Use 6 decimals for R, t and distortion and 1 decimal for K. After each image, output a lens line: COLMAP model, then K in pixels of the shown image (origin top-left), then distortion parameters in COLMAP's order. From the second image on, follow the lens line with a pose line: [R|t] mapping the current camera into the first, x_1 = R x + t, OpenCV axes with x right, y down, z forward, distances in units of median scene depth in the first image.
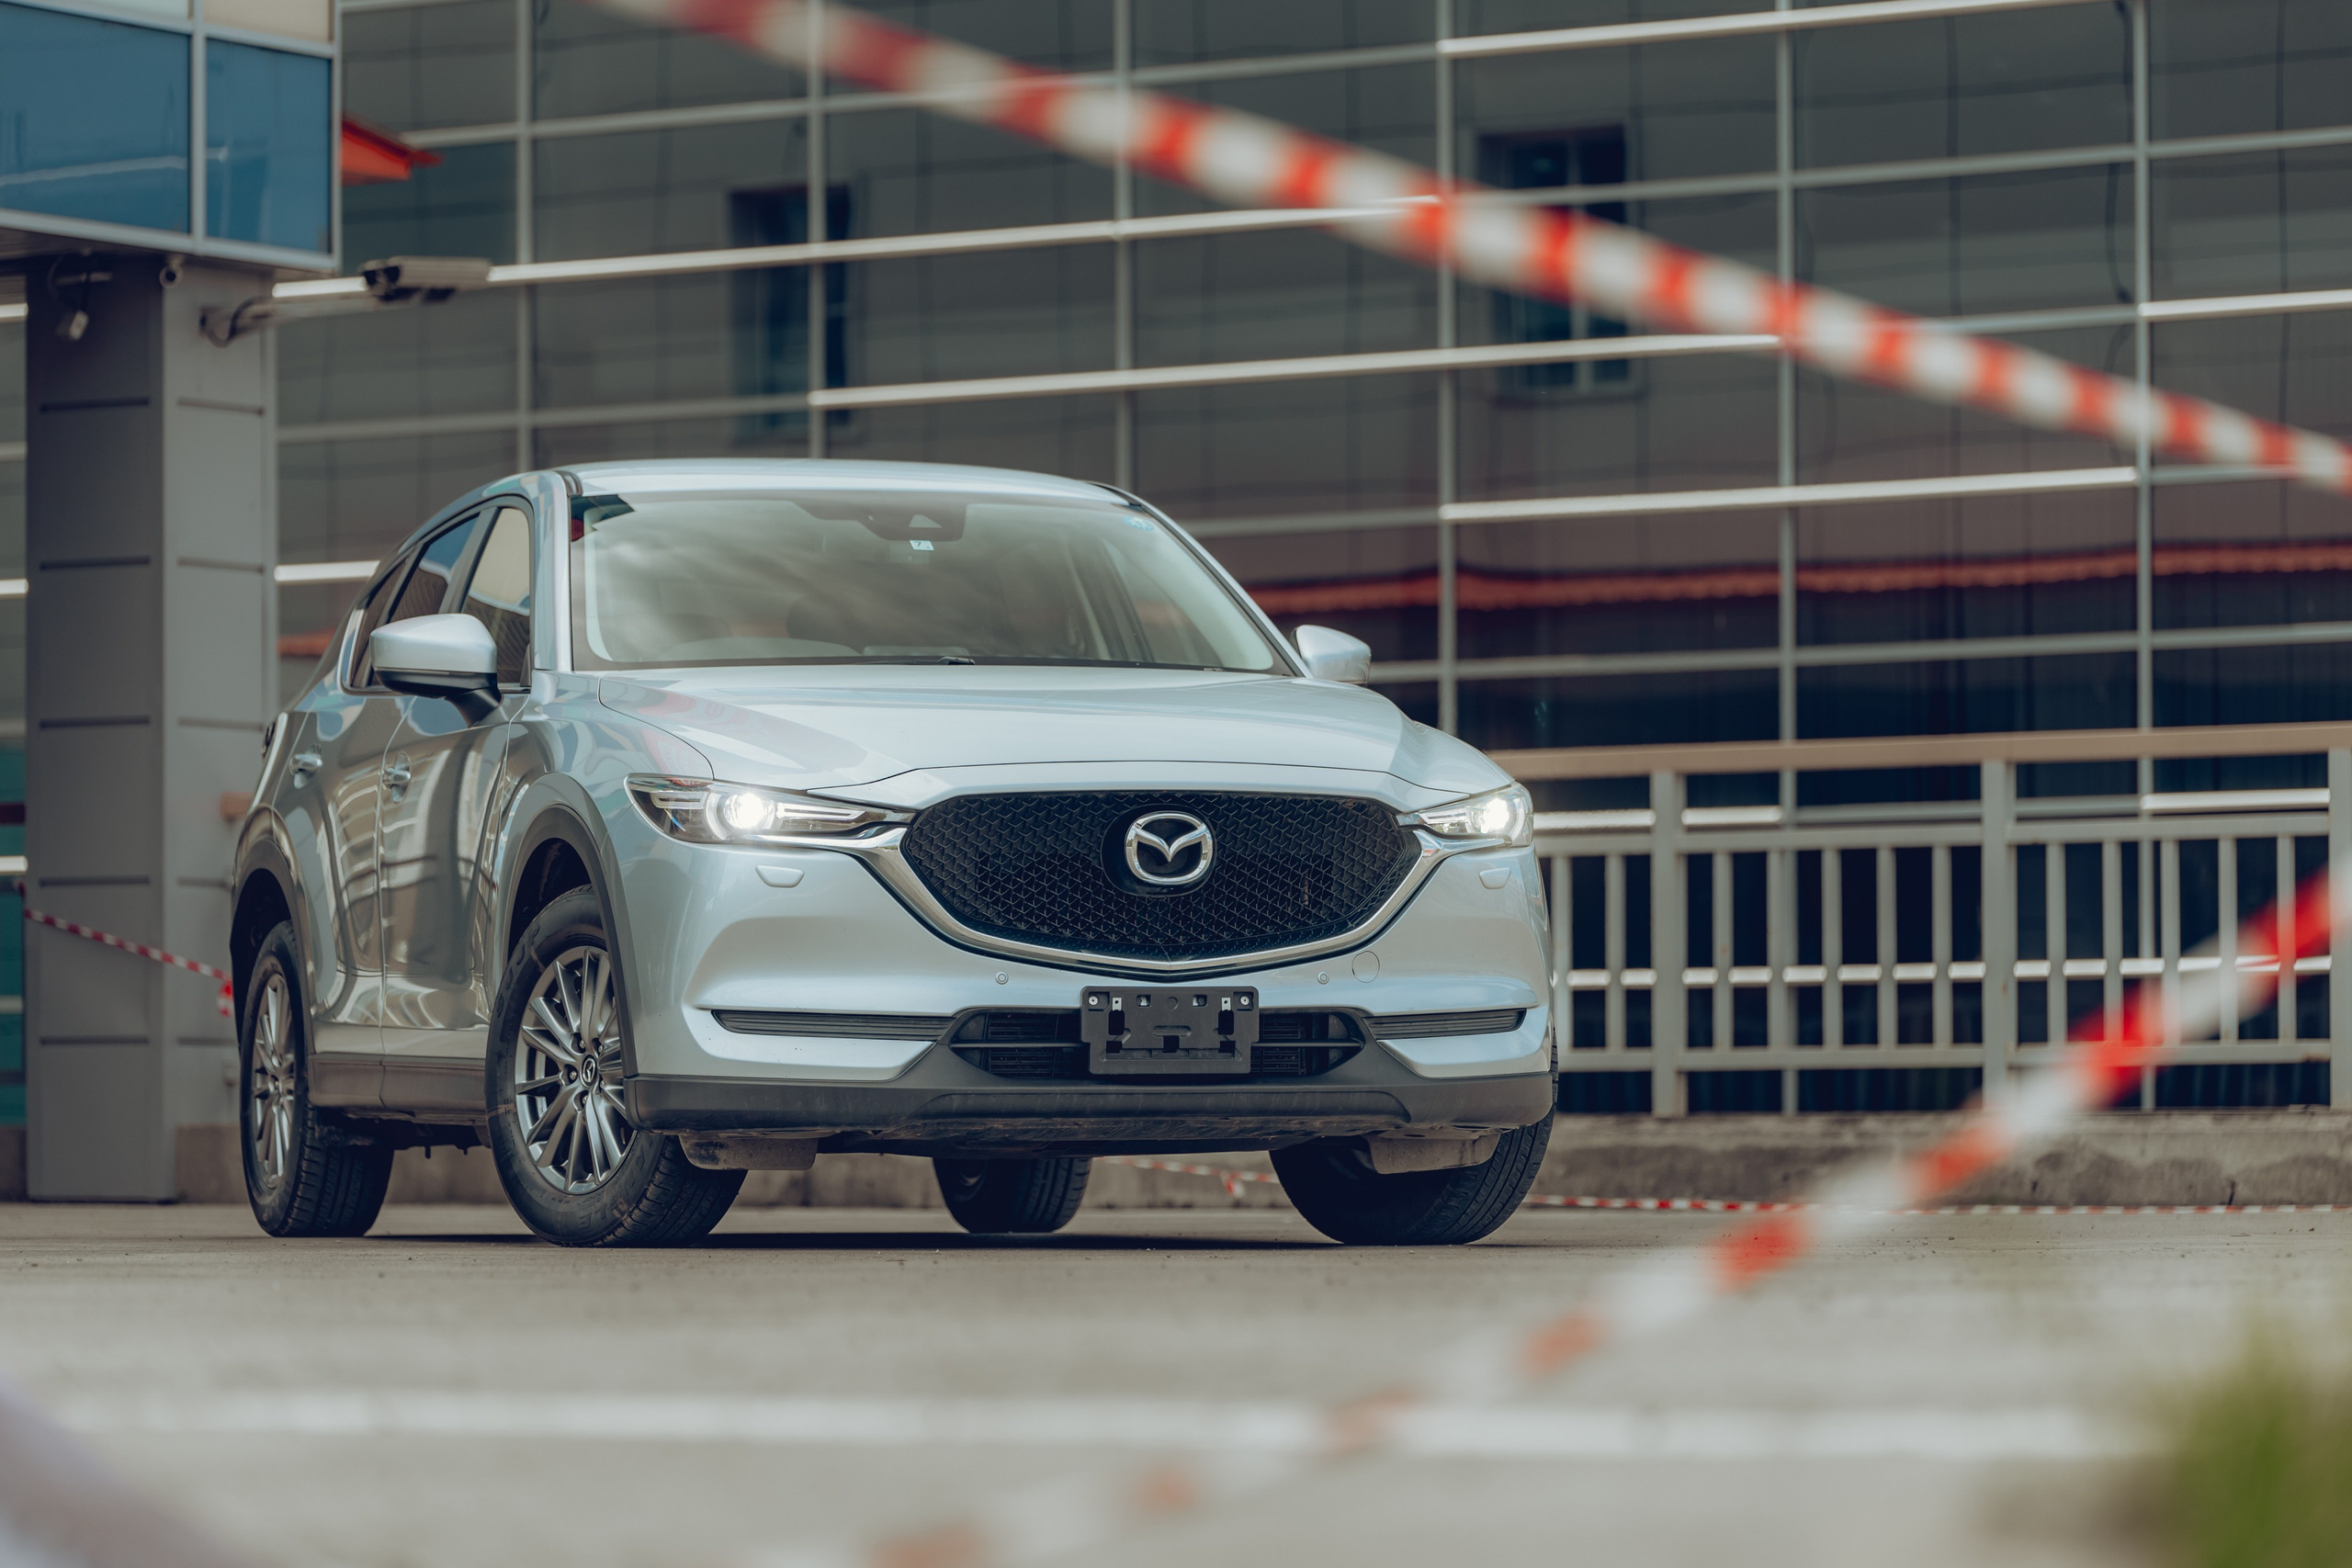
lens RADIAL K [[8555.5, 0, 1176.0], [0, 8555.5, 784.0], [0, 0, 1]] dist [1.936385, 0.040797]
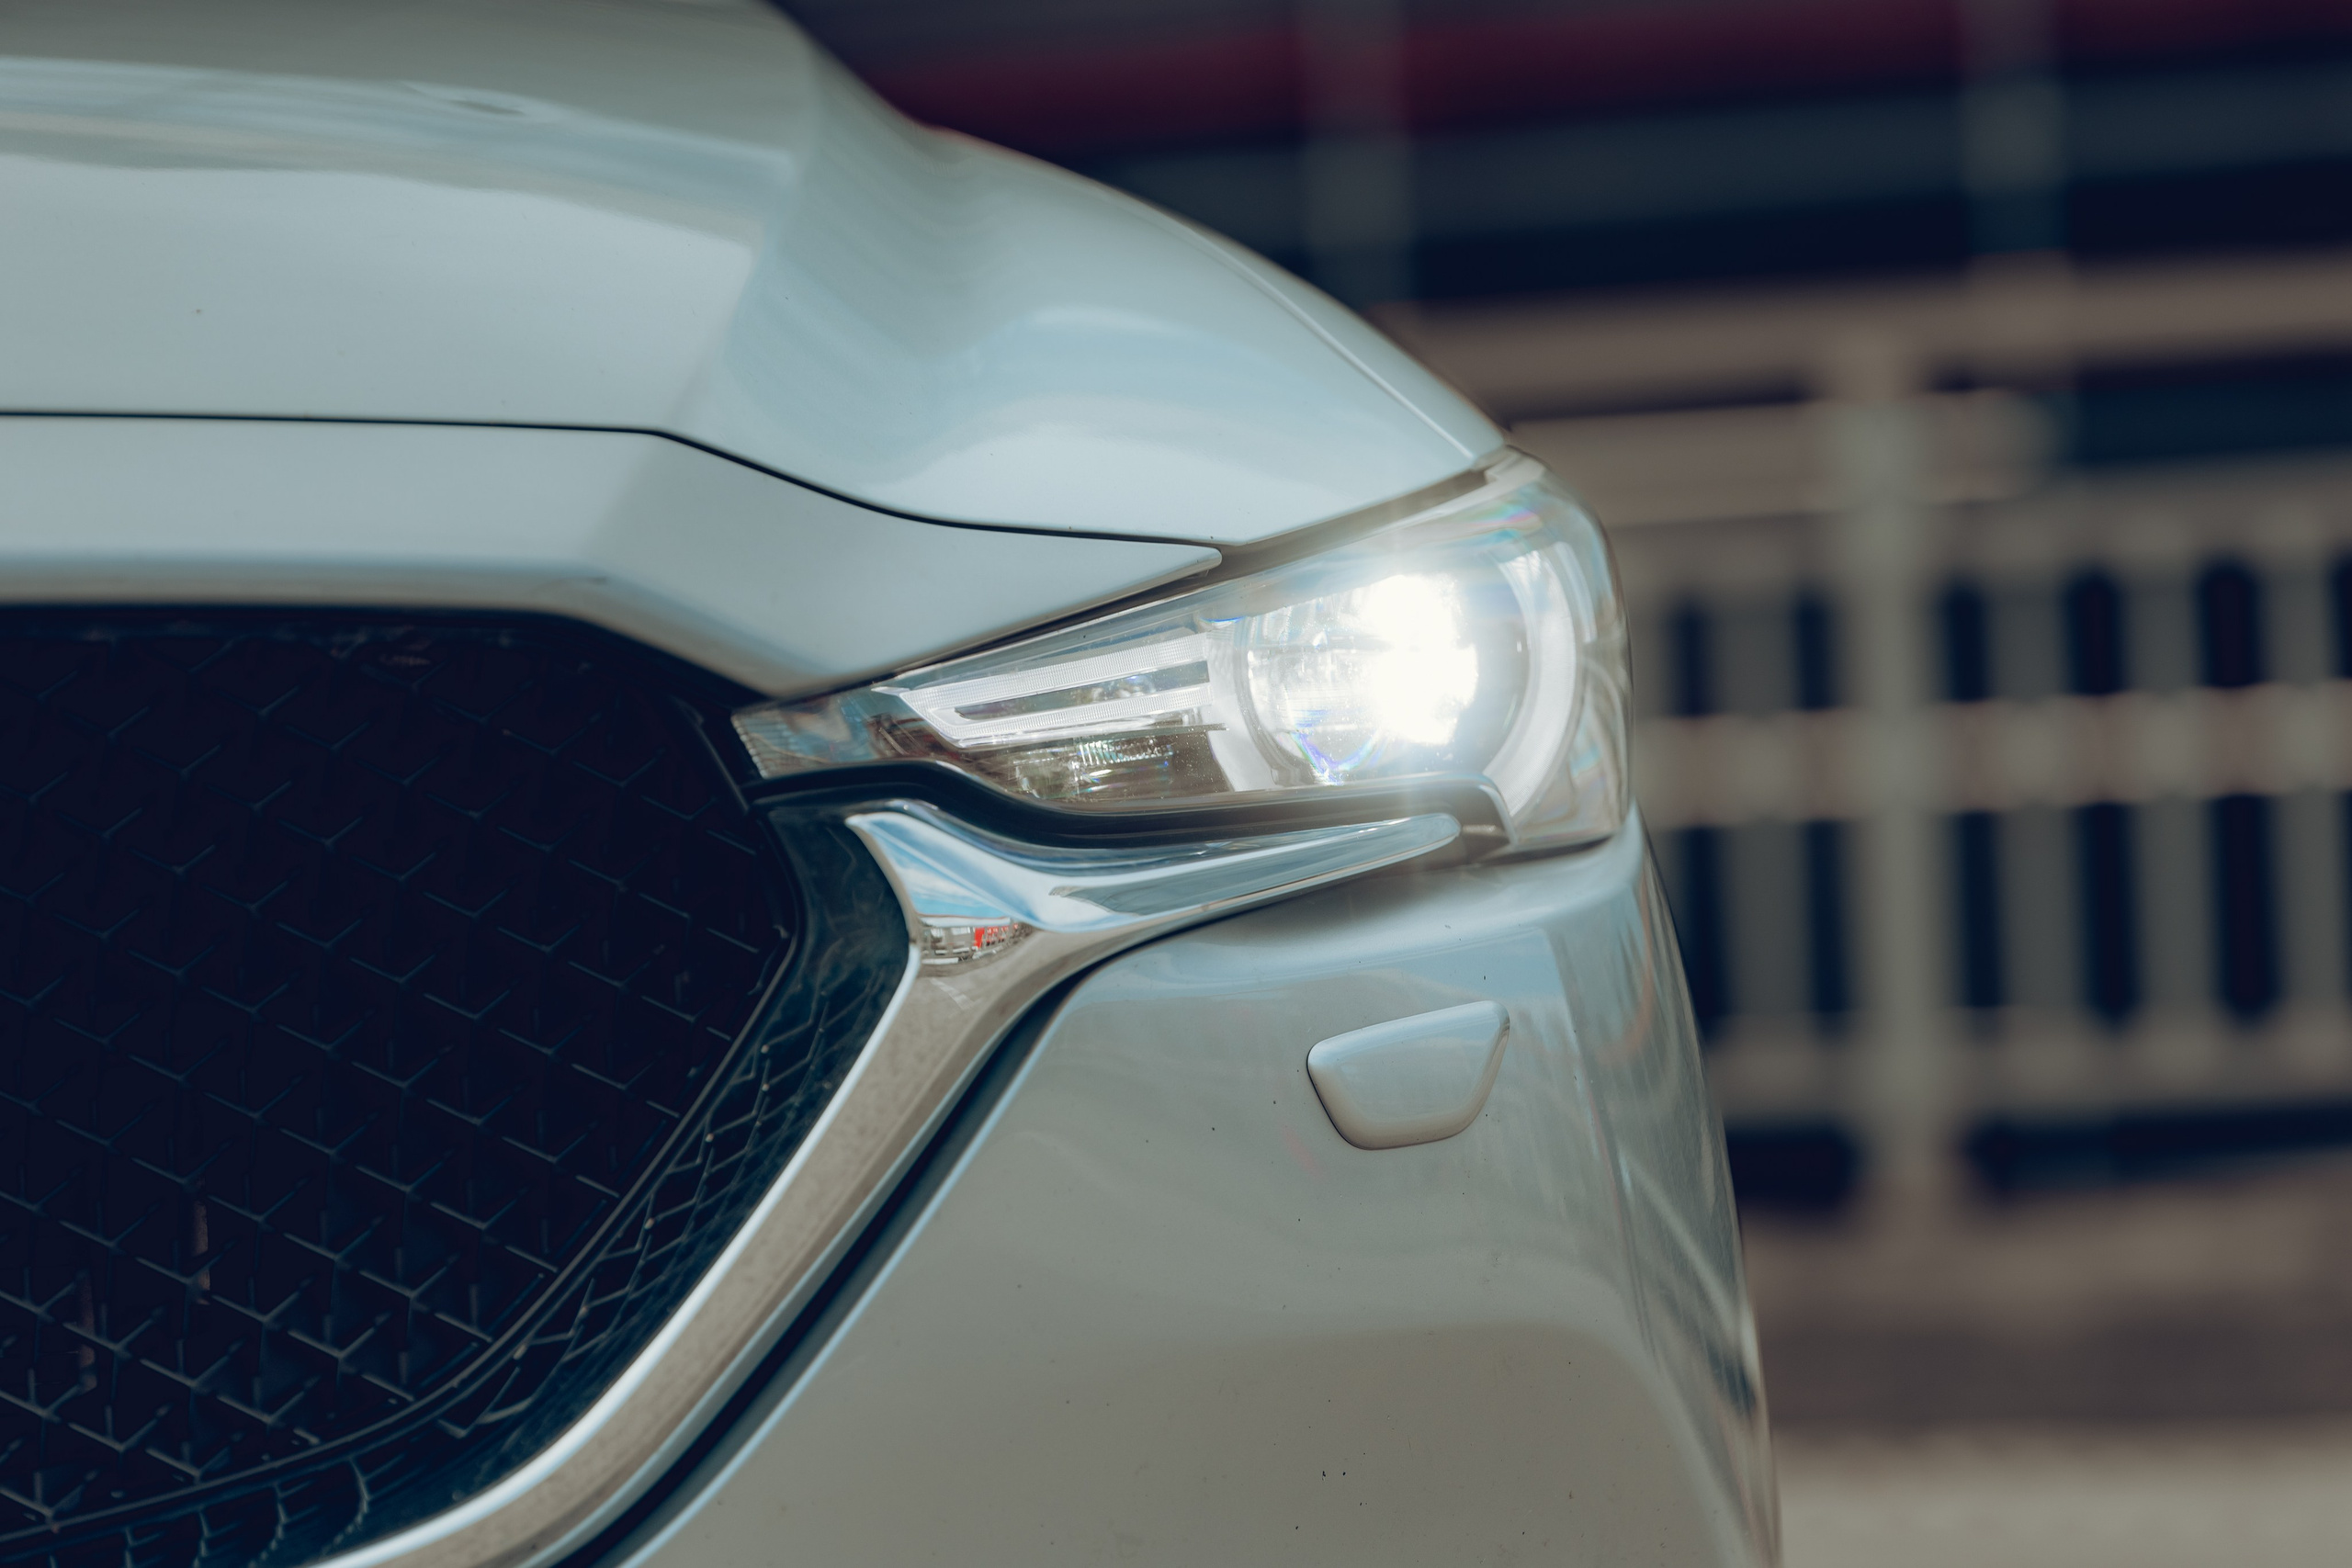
lens RADIAL K [[14070.9, 0, 1176.0], [0, 14070.9, 784.0], [0, 0, 1]] dist [-0.028300, -0.281108]
pose [[0.998936, -0.043678, 0.014835, 0.029221], [0.043272, 0.998708, 0.026644, -0.001343], [-0.015980, -0.025973, 0.999535, 0.739933]]
